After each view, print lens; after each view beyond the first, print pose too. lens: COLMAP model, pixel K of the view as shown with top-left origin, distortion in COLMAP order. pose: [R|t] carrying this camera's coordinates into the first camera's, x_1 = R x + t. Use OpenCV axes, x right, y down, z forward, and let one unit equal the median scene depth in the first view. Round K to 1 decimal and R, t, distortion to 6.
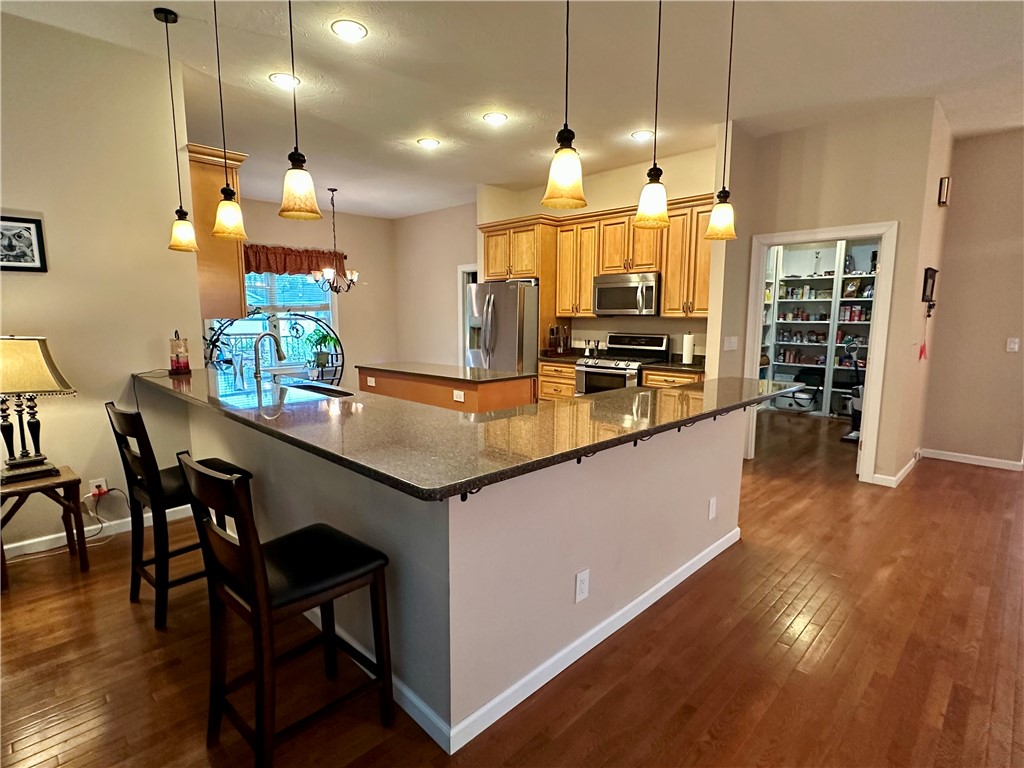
lens RADIAL K [[513.7, 0, 509.4], [0, 513.7, 387.6], [0, 0, 1]] dist [-0.002047, 0.001078]
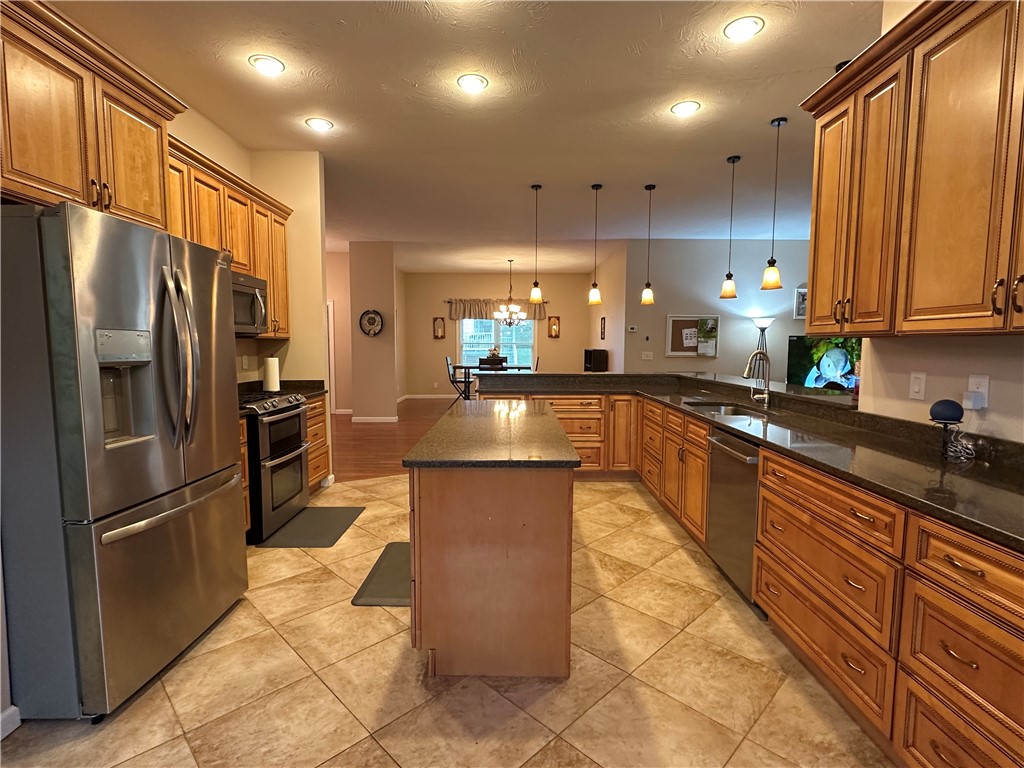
lens RADIAL K [[513.7, 0, 509.4], [0, 513.7, 387.6], [0, 0, 1]] dist [-0.002047, 0.001078]
pose [[-0.701864, -0.064236, 0.709409, -0.465587], [0.095958, 0.978321, 0.183523, -0.148638], [-0.705818, 0.196882, -0.680484, 1.127445]]
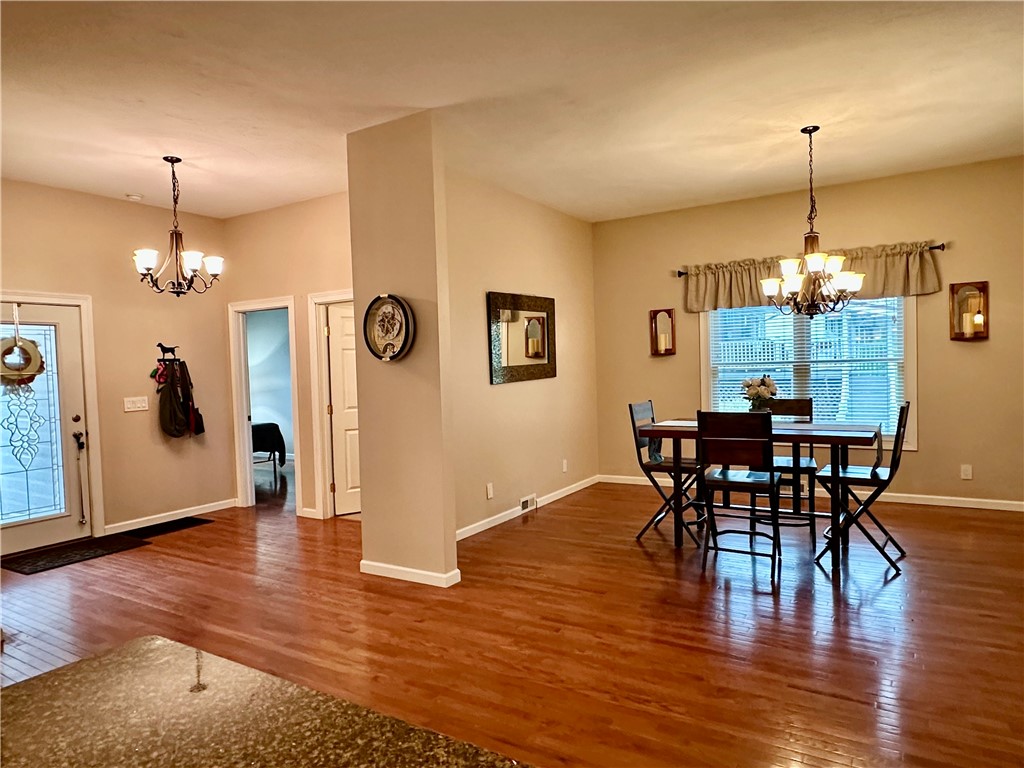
lens RADIAL K [[649.7, 0, 508.3], [0, 649.7, 387.8], [0, 0, 1]] dist [-0.001287, 0.001398]
pose [[-0.228249, -0.028609, 0.973182, 0.106737], [0.169401, 0.983154, 0.068634, -0.062038], [-0.958752, 0.180524, -0.219558, 0.433146]]
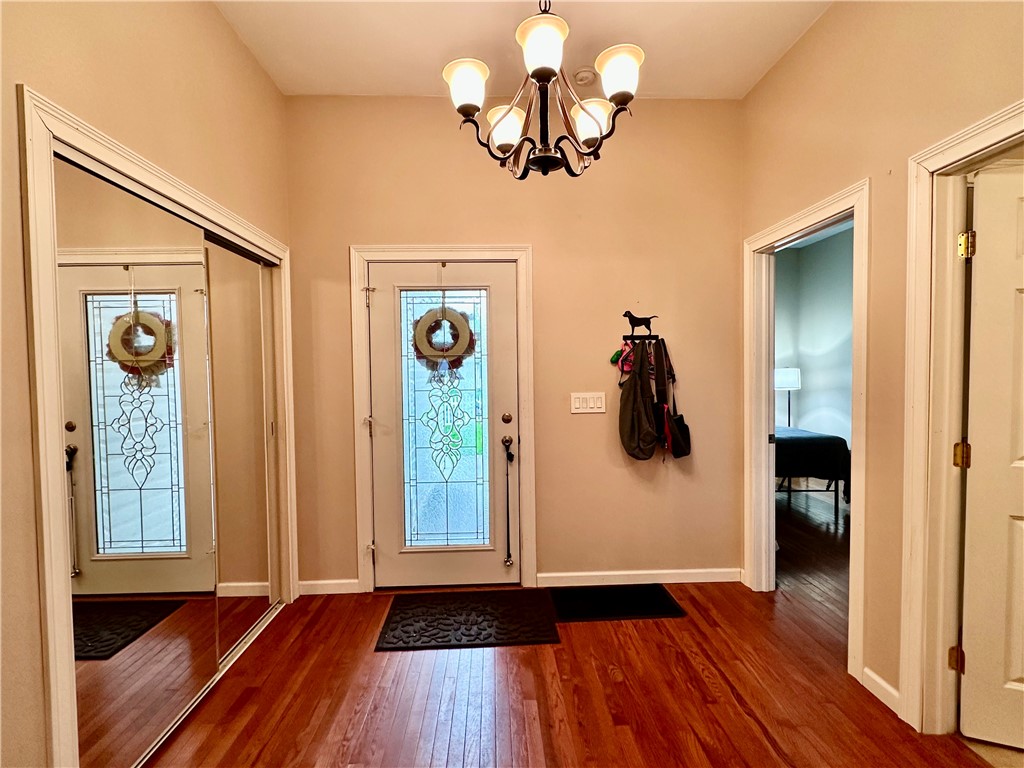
lens RADIAL K [[496.7, 0, 515.2], [0, 496.7, 387.6], [0, 0, 1]] dist [-0.003376, -0.000753]
pose [[0.675032, -0.034231, 0.736994, 0.789037], [0.119240, 0.990852, -0.063194, -0.057965], [-0.728089, 0.130537, 0.672938, 0.474740]]
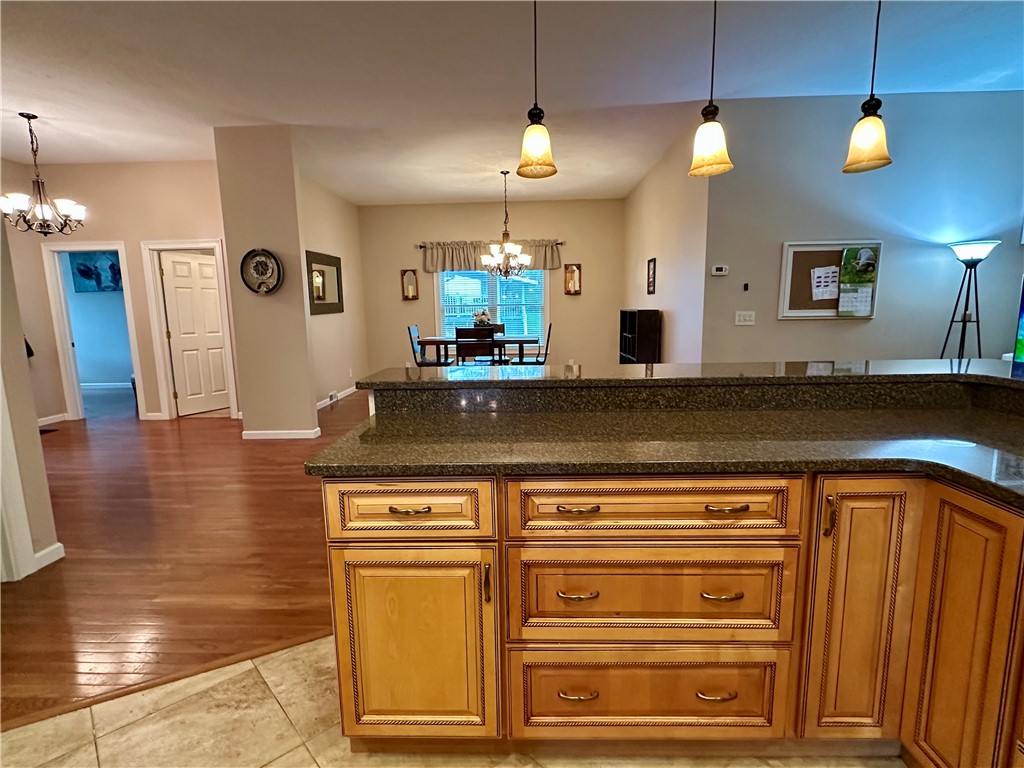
lens RADIAL K [[513.7, 0, 509.4], [0, 513.7, 387.6], [0, 0, 1]] dist [-0.002047, 0.001078]
pose [[-0.682424, -0.099759, 0.724117, -0.067219], [0.120287, 0.961811, 0.245867, -0.075475], [-0.720992, 0.254887, -0.644363, 0.687206]]
